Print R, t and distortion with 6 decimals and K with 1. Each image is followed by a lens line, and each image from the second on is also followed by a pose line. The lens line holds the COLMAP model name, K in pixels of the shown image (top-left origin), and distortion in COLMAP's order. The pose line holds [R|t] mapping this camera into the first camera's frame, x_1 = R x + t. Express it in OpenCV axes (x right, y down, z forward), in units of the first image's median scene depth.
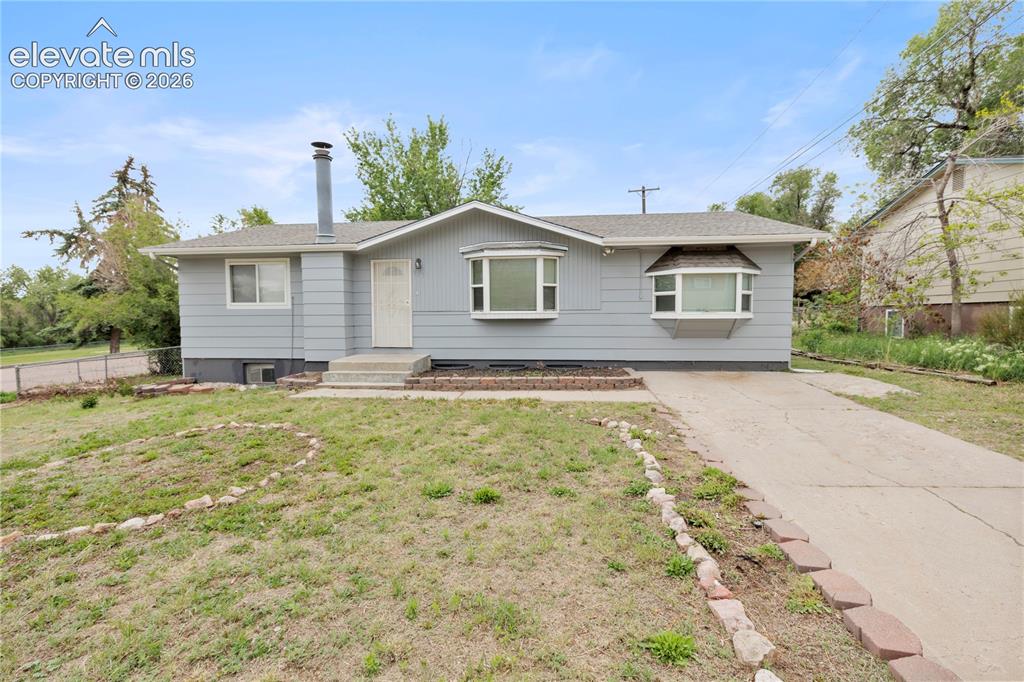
lens RADIAL K [[437.2, 0, 514.2], [0, 437.2, 337.7], [0, 0, 1]] dist [-0.000163, -0.000730]
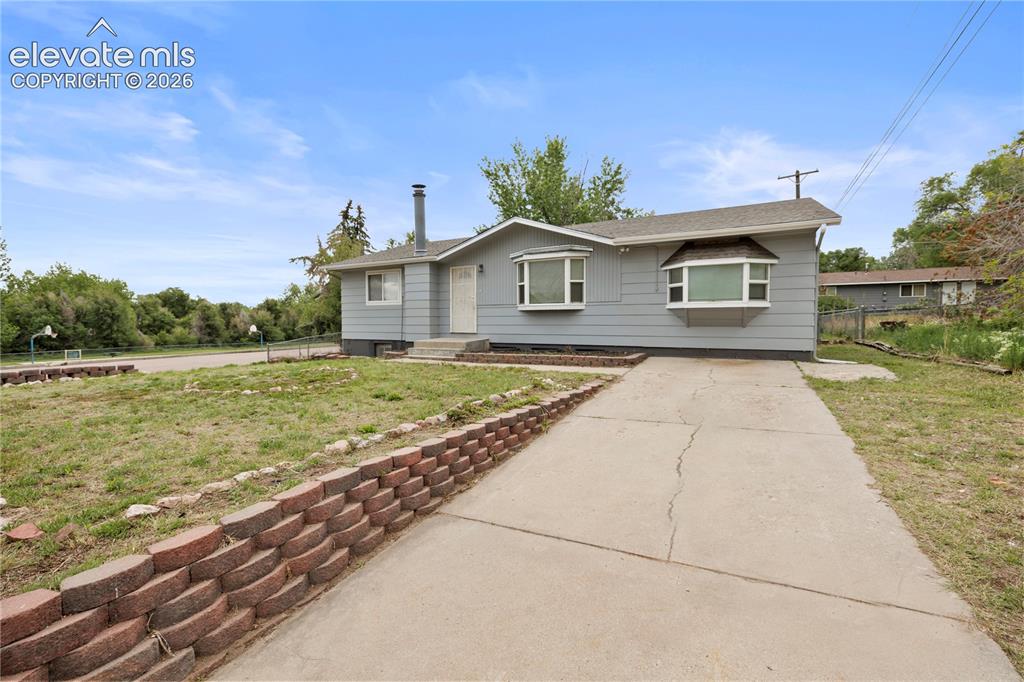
lens RADIAL K [[437.2, 0, 509.6], [0, 437.2, 341.5], [0, 0, 1]] dist [-0.000163, -0.000730]
pose [[0.918772, 0.019915, -0.394285, 0.381620], [-0.020681, 0.999783, 0.002306, 0.043668], [0.394246, 0.006036, 0.918985, -0.159744]]
